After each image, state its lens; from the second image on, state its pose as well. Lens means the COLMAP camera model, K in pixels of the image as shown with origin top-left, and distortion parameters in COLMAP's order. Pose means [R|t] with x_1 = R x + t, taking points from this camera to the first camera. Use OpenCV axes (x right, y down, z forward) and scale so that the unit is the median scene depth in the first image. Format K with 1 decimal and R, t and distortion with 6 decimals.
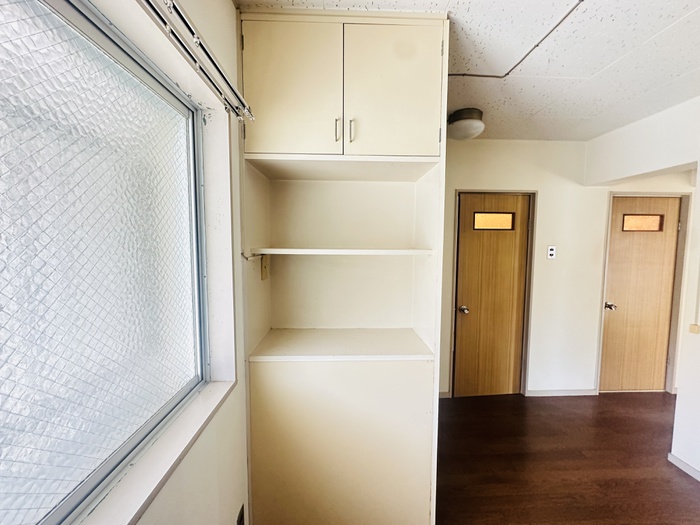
lens RADIAL K [[277.5, 0, 350.7], [0, 277.5, 262.1], [0, 0, 1]] dist [-0.000963, -0.000794]
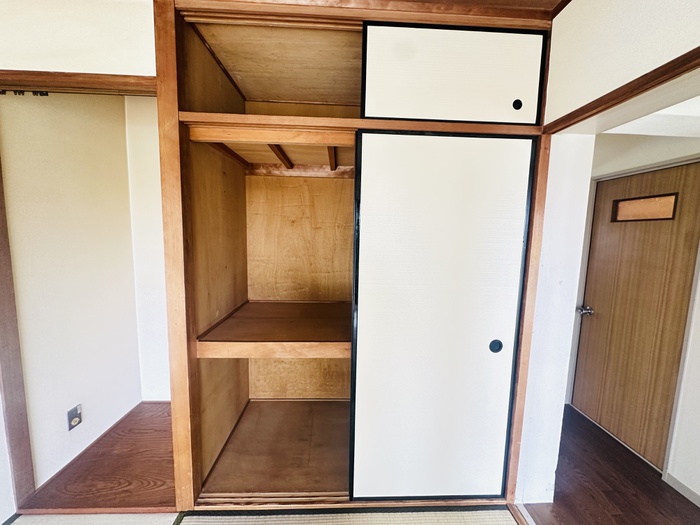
lens RADIAL K [[277.5, 0, 350.7], [0, 277.5, 262.1], [0, 0, 1]] dist [-0.000963, -0.000794]
pose [[0.006859, 0.102887, -0.994669, 1.750773], [-0.085564, 0.991105, 0.101929, -0.013467], [0.996309, 0.084409, 0.015601, 0.251525]]
